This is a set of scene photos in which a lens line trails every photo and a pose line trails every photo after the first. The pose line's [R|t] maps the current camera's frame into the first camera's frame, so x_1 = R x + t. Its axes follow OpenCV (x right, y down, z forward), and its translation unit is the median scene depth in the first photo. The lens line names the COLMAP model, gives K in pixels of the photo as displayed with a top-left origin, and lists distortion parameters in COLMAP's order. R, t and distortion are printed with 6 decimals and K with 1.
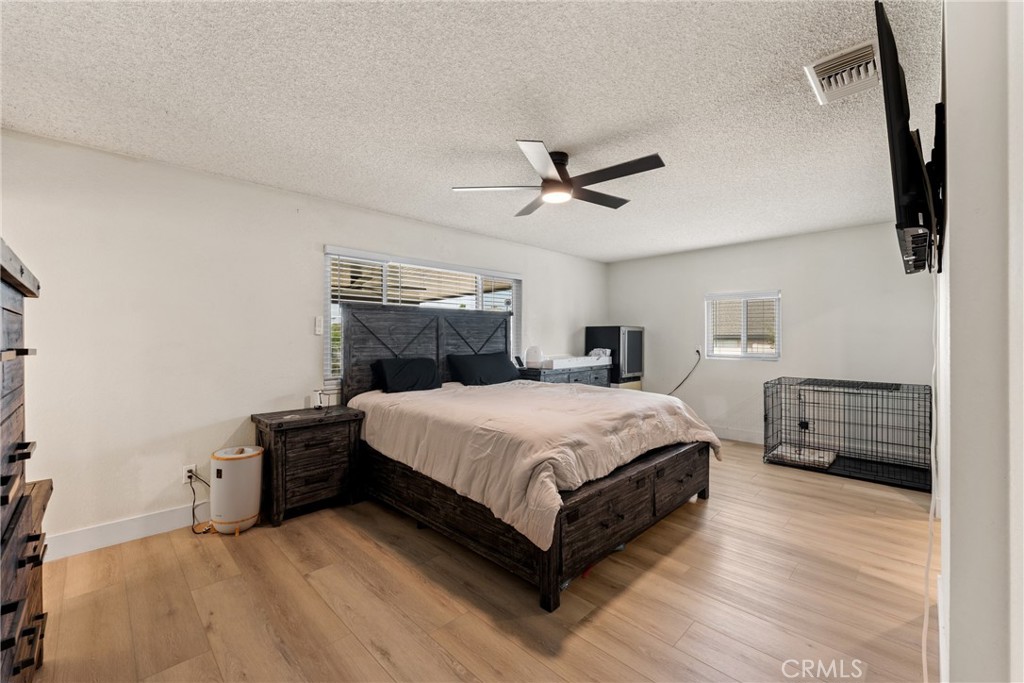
lens RADIAL K [[413.3, 0, 509.1], [0, 413.3, 339.5], [0, 0, 1]] dist [0.002403, 0.000472]
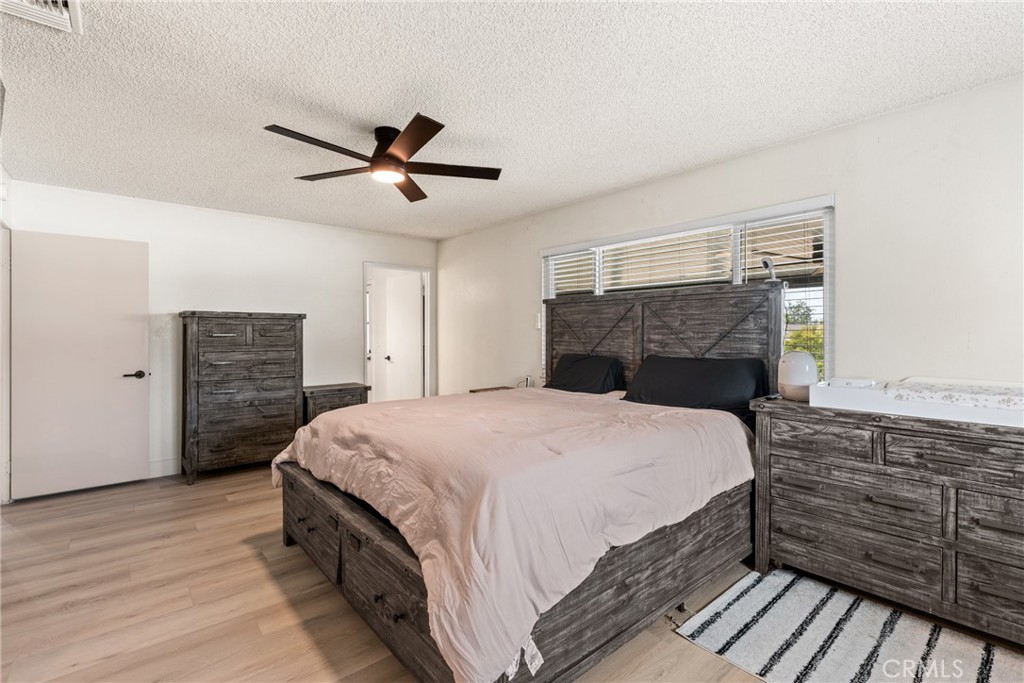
lens RADIAL K [[462.3, 0, 515.1], [0, 462.3, 333.8], [0, 0, 1]] dist [-0.000778, -0.000081]
pose [[-0.067597, 0.003922, -0.997705, 0.804839], [-0.005645, 0.999975, 0.004313, -0.003160], [0.997697, 0.005924, -0.067573, 0.979260]]
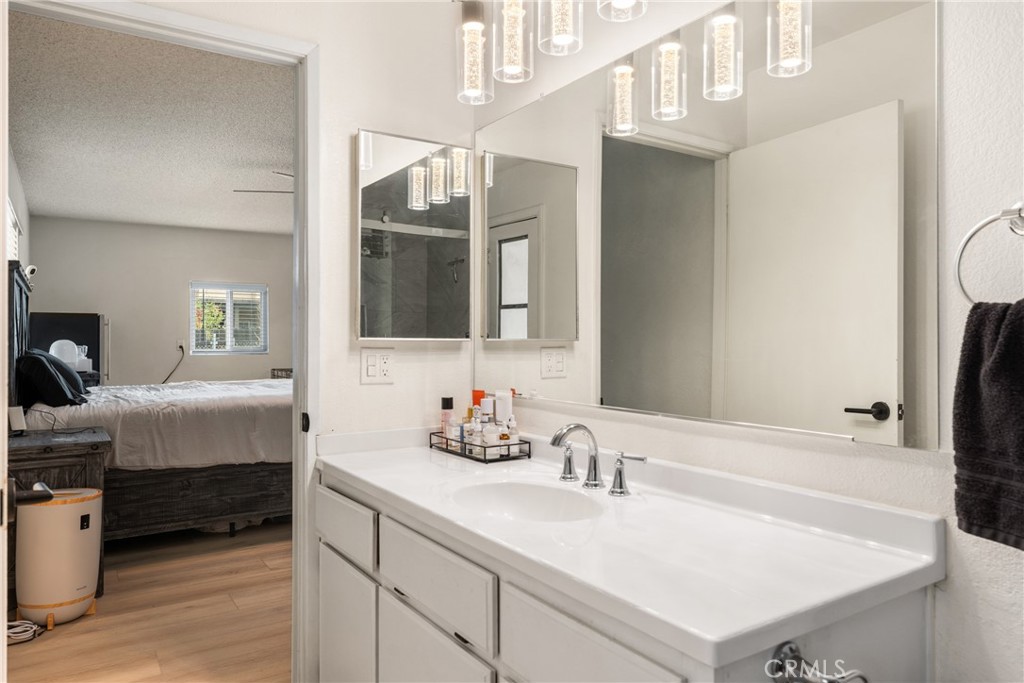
lens RADIAL K [[694.0, 0, 509.7], [0, 694.0, 339.7], [0, 0, 1]] dist [0.004050, -0.003248]
pose [[0.195759, -0.001145, 0.980651, -1.221044], [0.007077, 0.999975, -0.000246, 0.030207], [-0.980627, 0.006988, 0.195762, 0.093788]]
